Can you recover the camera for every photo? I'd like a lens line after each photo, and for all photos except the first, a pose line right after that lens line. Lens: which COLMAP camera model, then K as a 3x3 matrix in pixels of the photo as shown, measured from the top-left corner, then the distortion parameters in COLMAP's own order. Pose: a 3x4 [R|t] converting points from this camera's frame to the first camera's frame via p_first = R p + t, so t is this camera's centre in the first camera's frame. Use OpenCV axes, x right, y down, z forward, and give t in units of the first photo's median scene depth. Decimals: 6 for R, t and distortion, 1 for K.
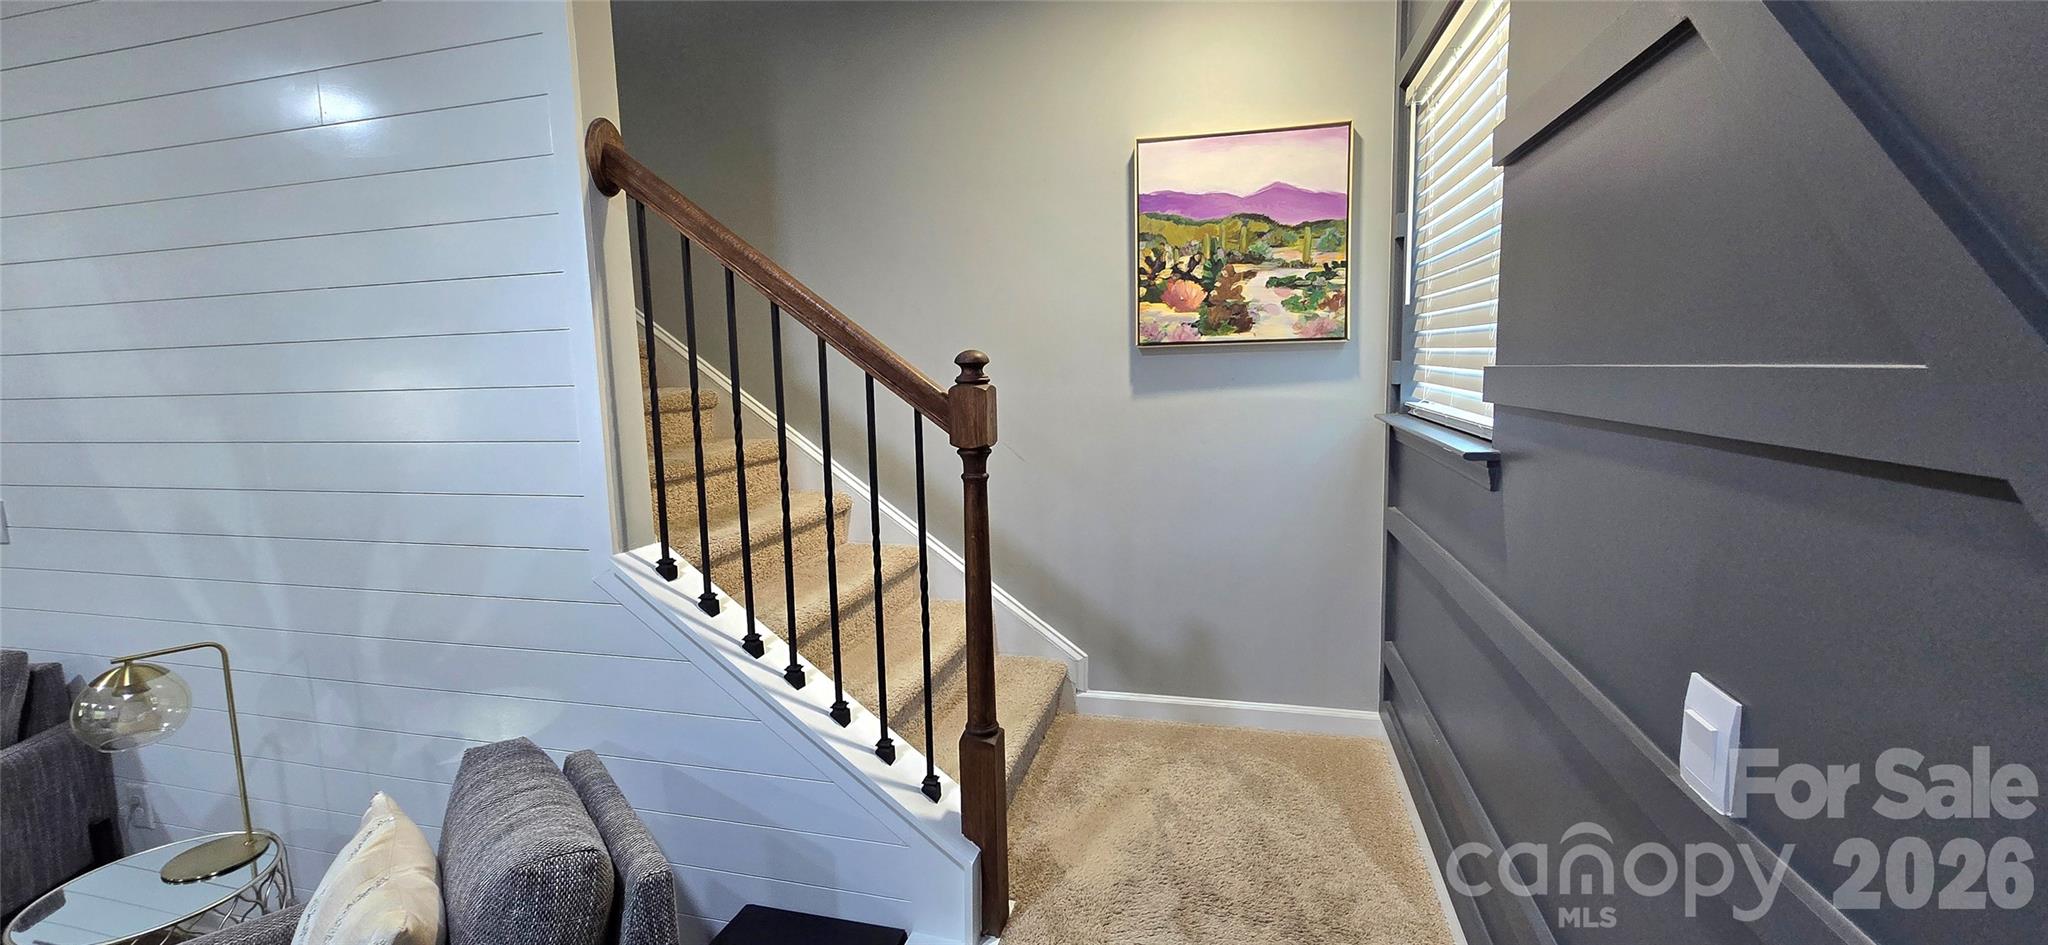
lens RADIAL K [[835.0, 0, 1017.0], [0, 835.0, 458.9], [0, 0, 1]] dist [-0.003546, -0.000805]
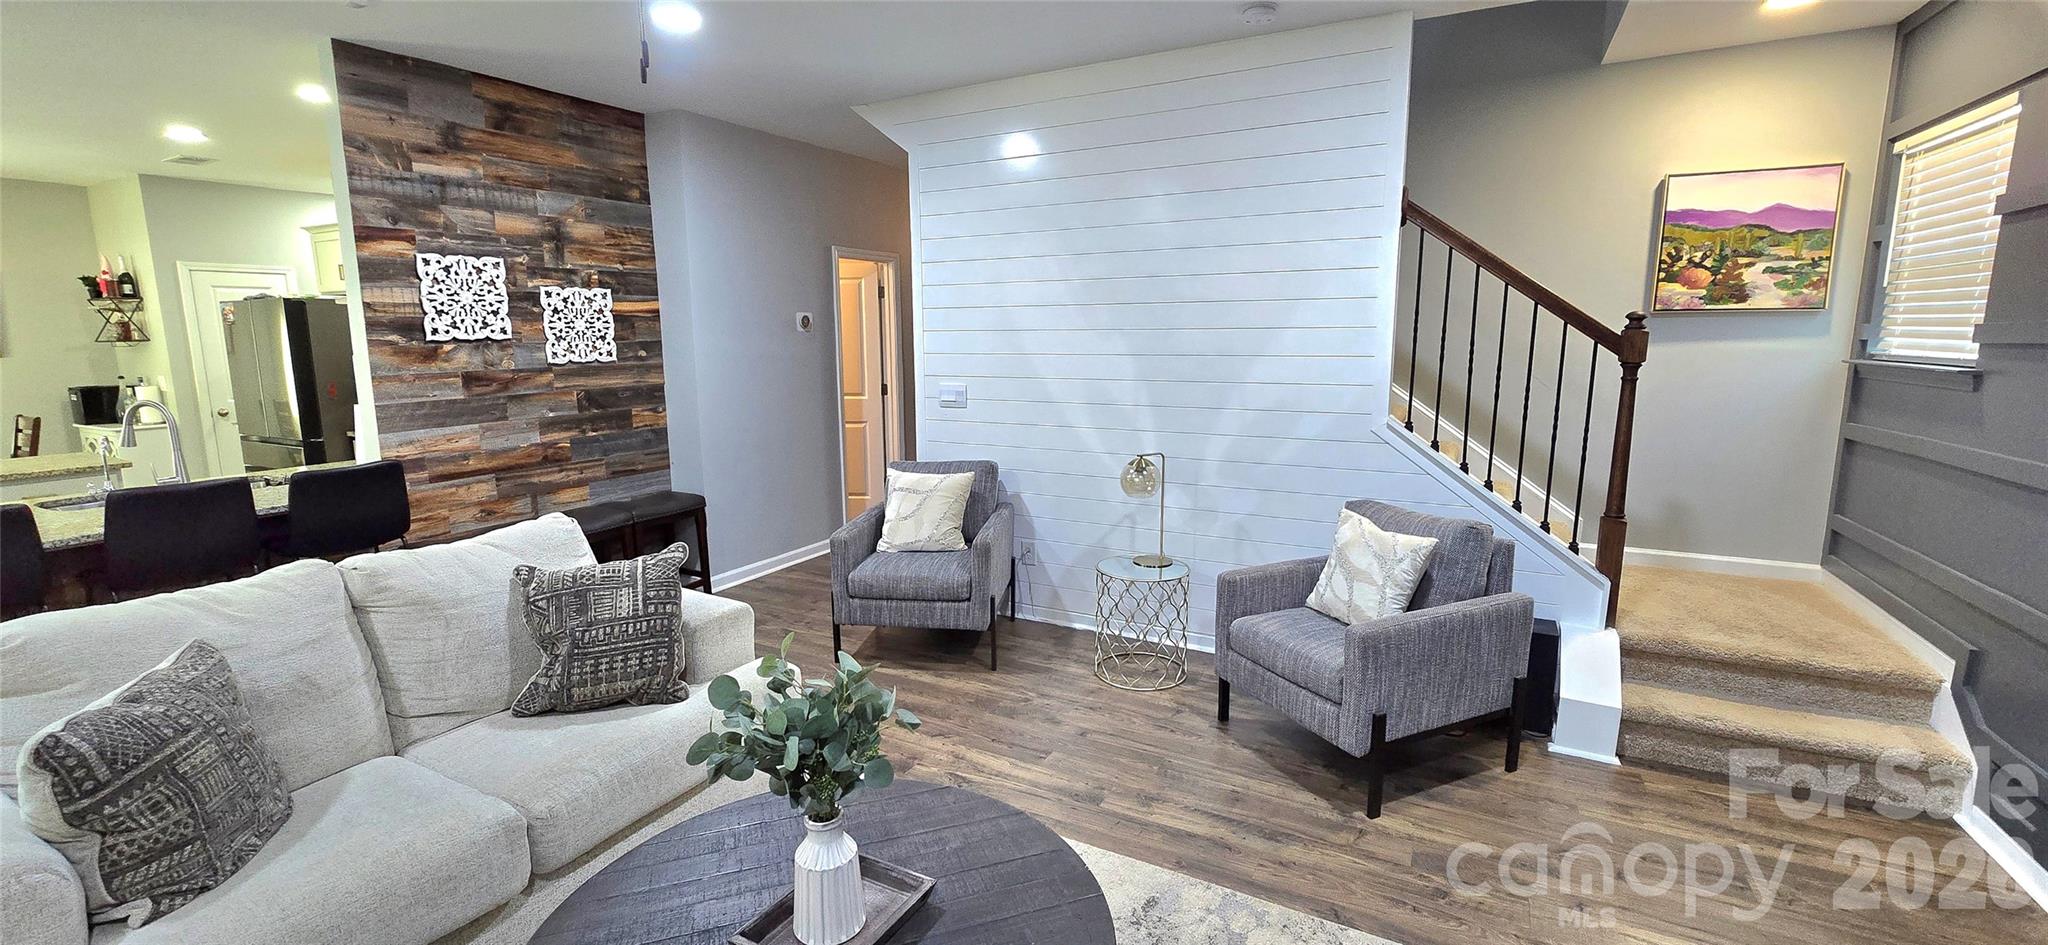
lens RADIAL K [[835.0, 0, 1015.8], [0, 835.0, 461.5], [0, 0, 1]] dist [-0.003546, -0.000805]
pose [[0.973931, 0.055127, -0.220044, -0.672925], [-0.045755, 0.997824, 0.047468, 0.125599], [0.222182, -0.036163, 0.974334, -0.786209]]
